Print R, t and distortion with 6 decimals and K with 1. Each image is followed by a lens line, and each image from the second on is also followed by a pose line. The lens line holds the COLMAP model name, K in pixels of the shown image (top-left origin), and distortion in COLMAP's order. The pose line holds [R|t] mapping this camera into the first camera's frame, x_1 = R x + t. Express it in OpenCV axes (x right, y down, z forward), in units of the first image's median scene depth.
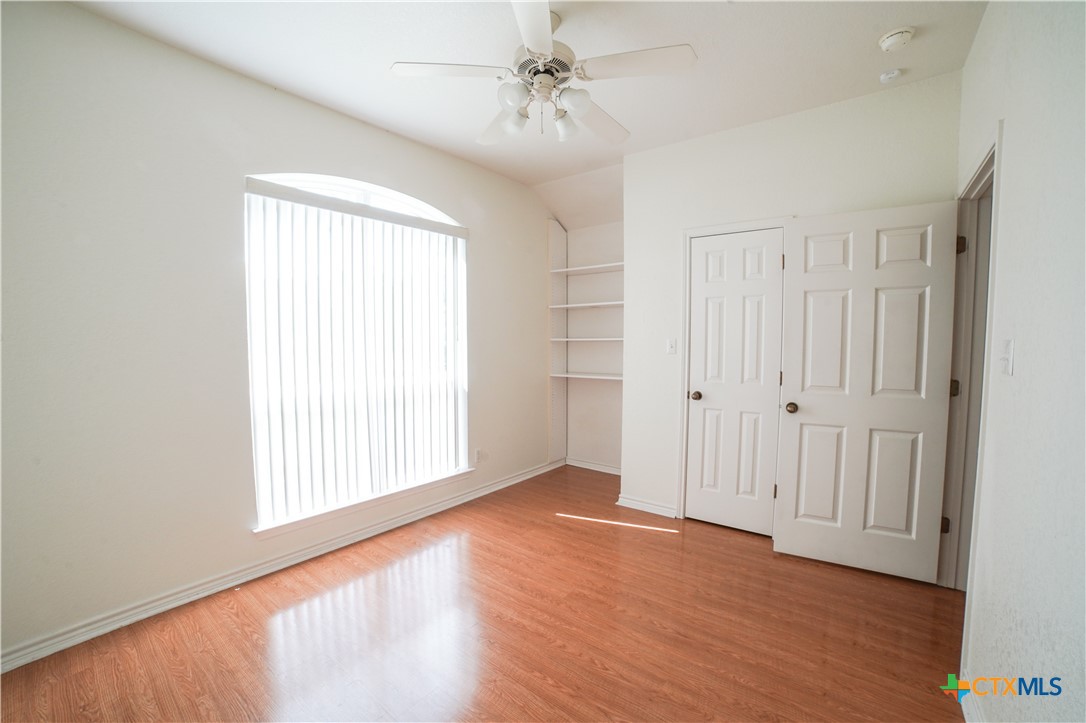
lens RADIAL K [[457.5, 0, 543.0], [0, 457.5, 361.5], [0, 0, 1]] dist [-0.019175, 0.000161]
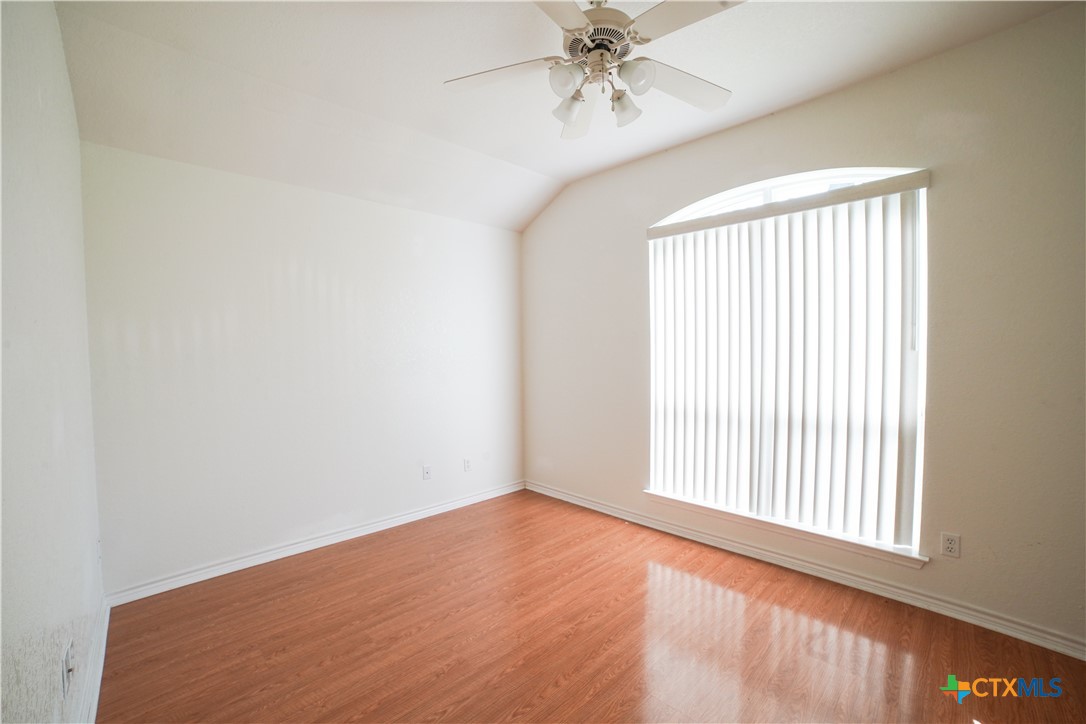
lens RADIAL K [[457.5, 0, 543.0], [0, 457.5, 362.0], [0, 0, 1]] dist [-0.019175, 0.000161]
pose [[-0.088553, 0.034827, -0.995462, 0.652615], [-0.043380, 0.998305, 0.038785, -0.041560], [0.995126, 0.046618, -0.086892, 0.711069]]
